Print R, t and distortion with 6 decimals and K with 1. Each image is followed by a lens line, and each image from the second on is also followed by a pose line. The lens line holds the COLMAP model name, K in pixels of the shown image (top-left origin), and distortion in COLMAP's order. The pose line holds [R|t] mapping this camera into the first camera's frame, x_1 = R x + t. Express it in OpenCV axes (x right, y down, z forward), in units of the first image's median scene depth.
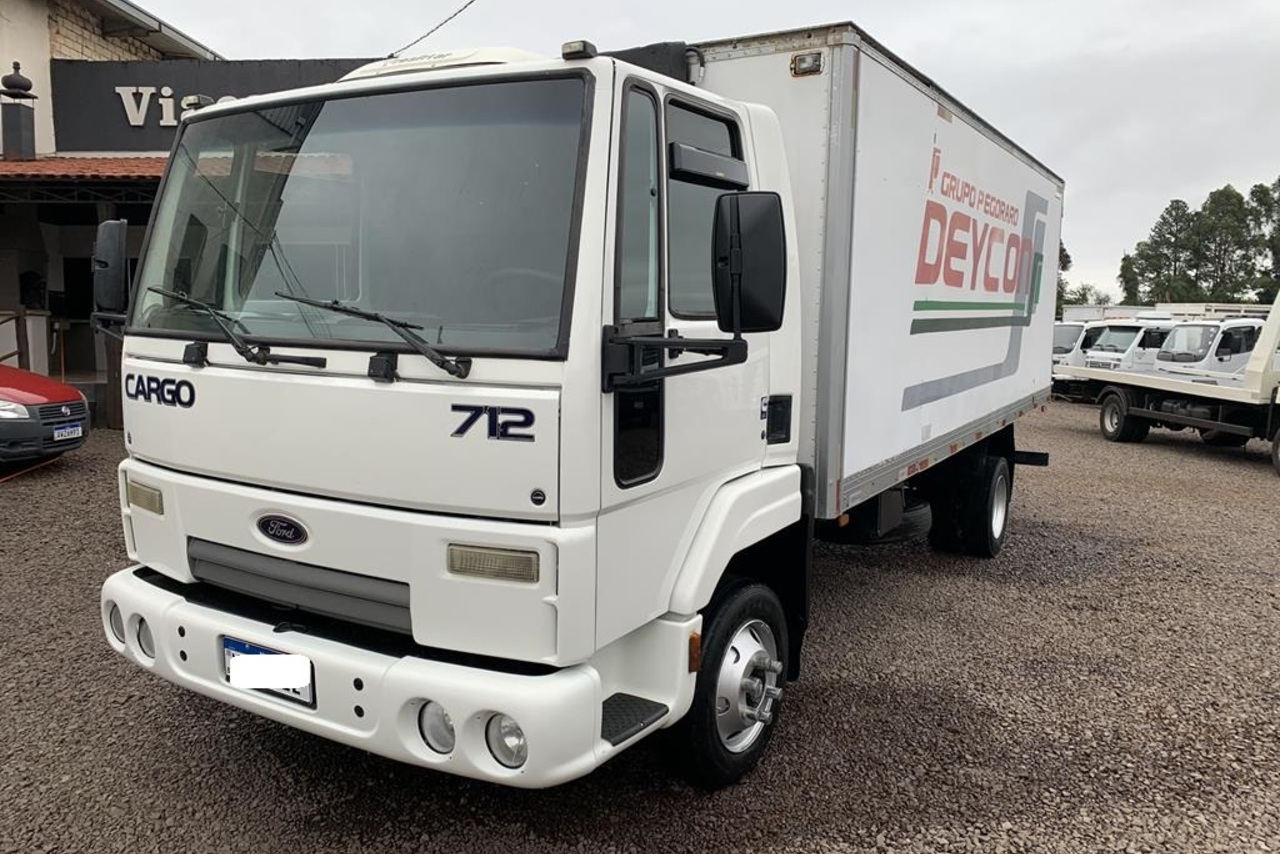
lens RADIAL K [[953.0, 0, 653.5], [0, 953.0, 431.5], [0, 0, 1]] dist [0.080224, -0.012199]
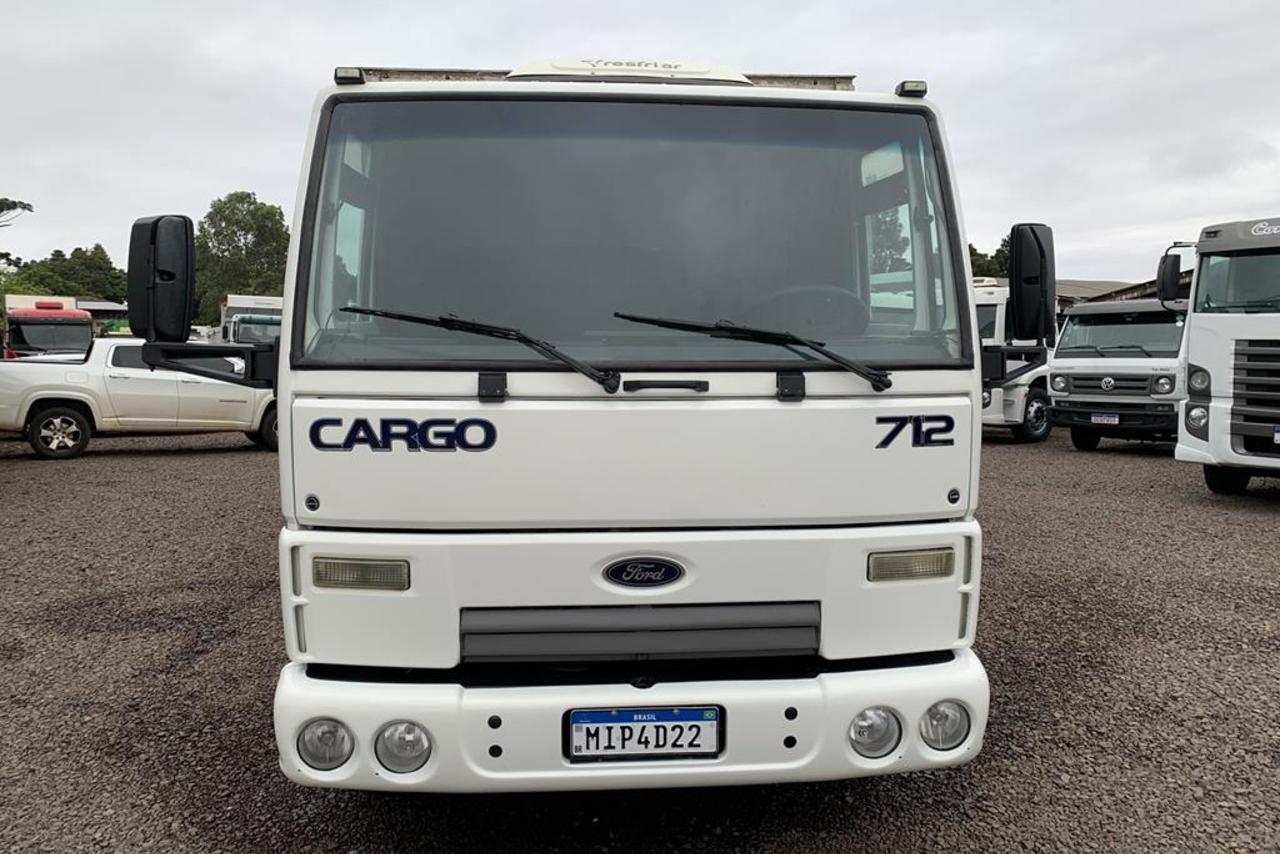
lens RADIAL K [[953.0, 0, 648.7], [0, 953.0, 428.1], [0, 0, 1]] dist [0.080224, -0.012199]
pose [[0.817583, -0.076658, 0.570685, -0.947686], [0.086641, 0.996192, 0.009689, -0.045443], [-0.569255, 0.041523, 0.821112, 0.274474]]
